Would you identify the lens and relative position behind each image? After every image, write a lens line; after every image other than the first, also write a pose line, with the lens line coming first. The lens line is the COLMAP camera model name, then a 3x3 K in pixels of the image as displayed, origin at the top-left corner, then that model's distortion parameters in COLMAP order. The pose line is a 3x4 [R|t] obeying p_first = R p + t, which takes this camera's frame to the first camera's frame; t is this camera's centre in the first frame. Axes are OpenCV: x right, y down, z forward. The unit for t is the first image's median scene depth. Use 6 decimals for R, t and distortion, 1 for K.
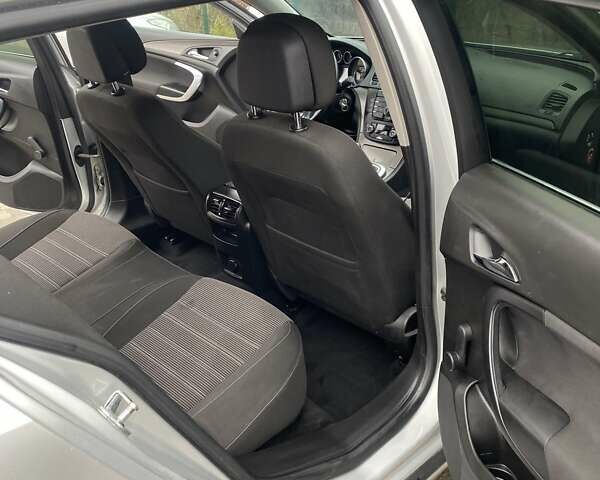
lens RADIAL K [[599.9, 0, 298.6], [0, 599.9, 241.1], [0, 0, 1]] dist [0.085442, -0.162389]
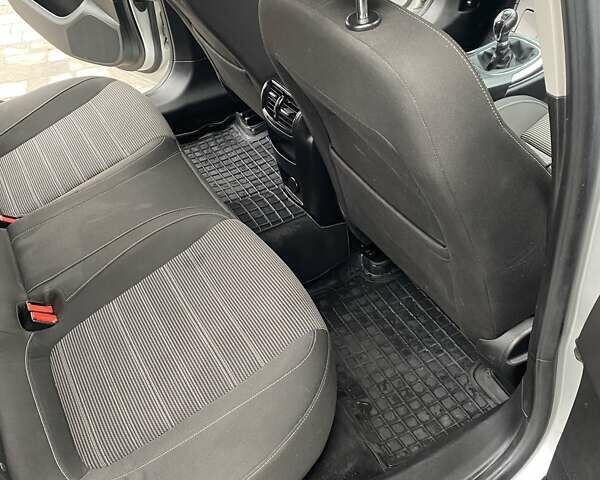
lens RADIAL K [[599.9, 0, 298.6], [0, 599.9, 241.1], [0, 0, 1]] dist [0.085442, -0.162389]
pose [[0.965289, 0.157246, -0.208544, 0.065510], [-0.093916, 0.954023, 0.284639, -0.110247], [0.243714, -0.255174, 0.935676, 0.318305]]
